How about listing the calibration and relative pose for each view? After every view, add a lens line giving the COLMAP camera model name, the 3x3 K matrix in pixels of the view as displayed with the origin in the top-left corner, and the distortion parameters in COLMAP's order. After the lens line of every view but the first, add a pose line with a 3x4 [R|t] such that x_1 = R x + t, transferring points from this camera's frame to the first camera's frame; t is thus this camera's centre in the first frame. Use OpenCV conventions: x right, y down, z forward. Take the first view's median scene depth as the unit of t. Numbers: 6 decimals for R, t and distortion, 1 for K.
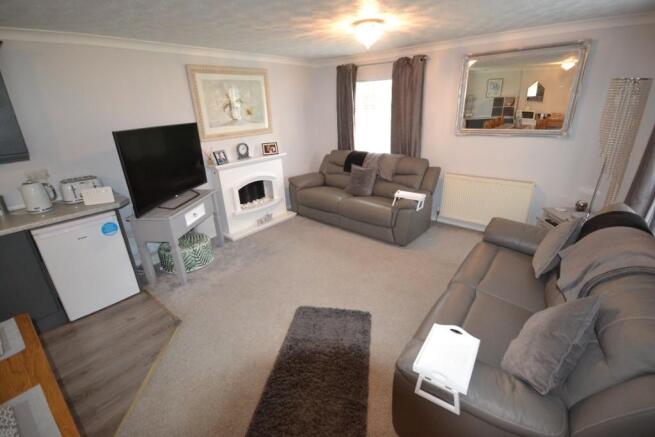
lens RADIAL K [[291.0, 0, 327.5], [0, 291.0, 218.5], [0, 0, 1]] dist [0.000831, -0.007376]
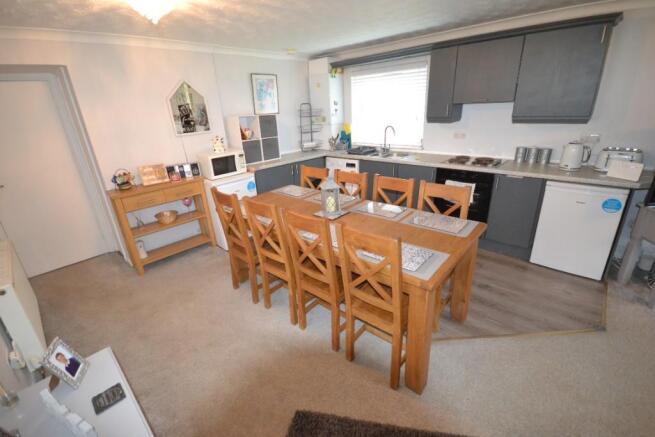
lens RADIAL K [[291.0, 0, 327.5], [0, 291.0, 218.5], [0, 0, 1]] dist [0.000831, -0.007376]
pose [[-0.047861, 0.401179, -0.914748, 0.117415], [-0.307391, 0.865438, 0.395636, -0.011099], [0.950379, 0.300121, 0.081898, 0.034257]]
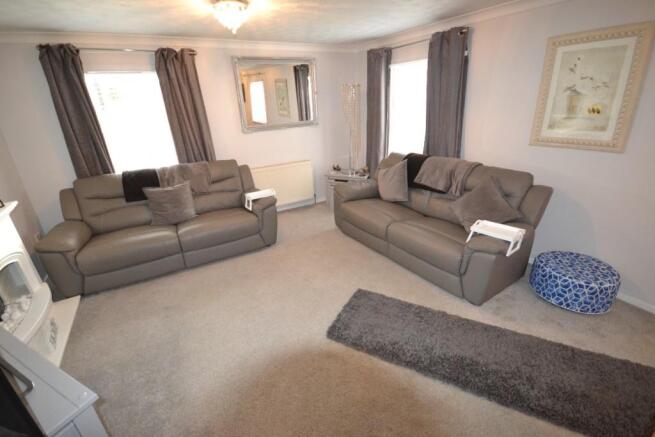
lens RADIAL K [[289.0, 0, 327.8], [0, 289.0, 216.4], [0, 0, 1]] dist [0.001822, 0.000177]
pose [[0.351176, -0.339568, 0.872564, -0.450551], [0.378333, 0.903915, 0.199503, -0.104997], [-0.856469, 0.260059, 0.445903, 0.346470]]
